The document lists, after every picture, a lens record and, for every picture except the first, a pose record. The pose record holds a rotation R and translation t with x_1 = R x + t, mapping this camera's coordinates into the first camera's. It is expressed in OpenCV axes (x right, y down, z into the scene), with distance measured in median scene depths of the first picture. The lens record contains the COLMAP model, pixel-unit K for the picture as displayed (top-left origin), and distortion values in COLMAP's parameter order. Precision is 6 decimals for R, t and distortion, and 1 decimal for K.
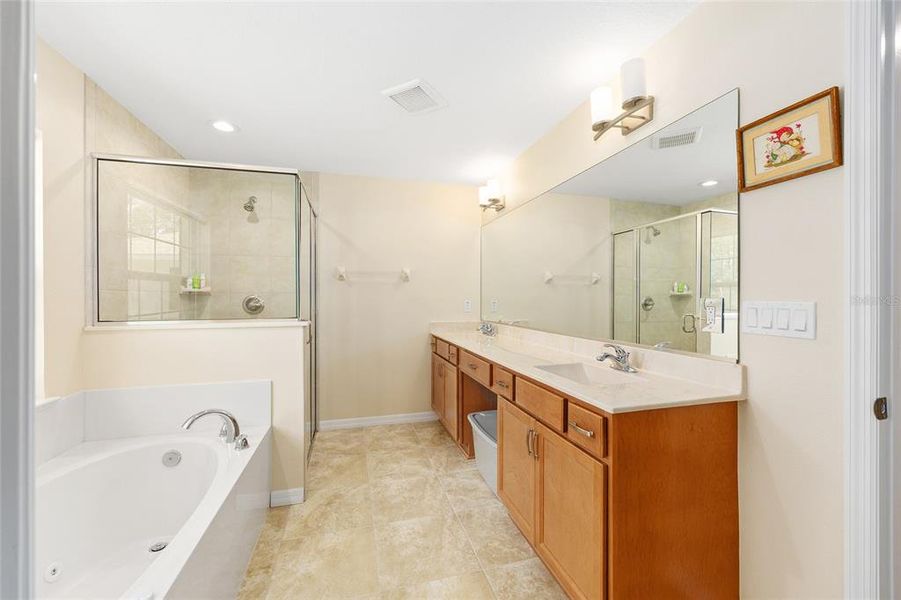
lens RADIAL K [[361.9, 0, 452.5], [0, 361.9, 295.0], [0, 0, 1]] dist [0.000647, 0.000197]
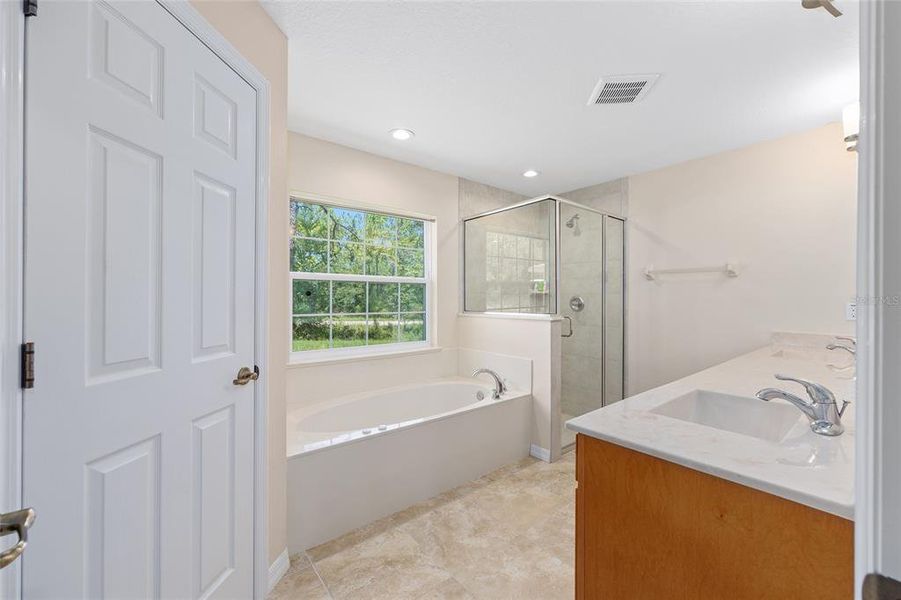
lens RADIAL K [[361.9, 0, 452.5], [0, 361.9, 295.0], [0, 0, 1]] dist [0.000647, 0.000197]
pose [[0.394093, -0.006779, -0.919045, 0.668024], [0.005989, 0.999971, -0.004808, 0.002794], [0.919051, -0.003610, 0.394122, 0.232210]]
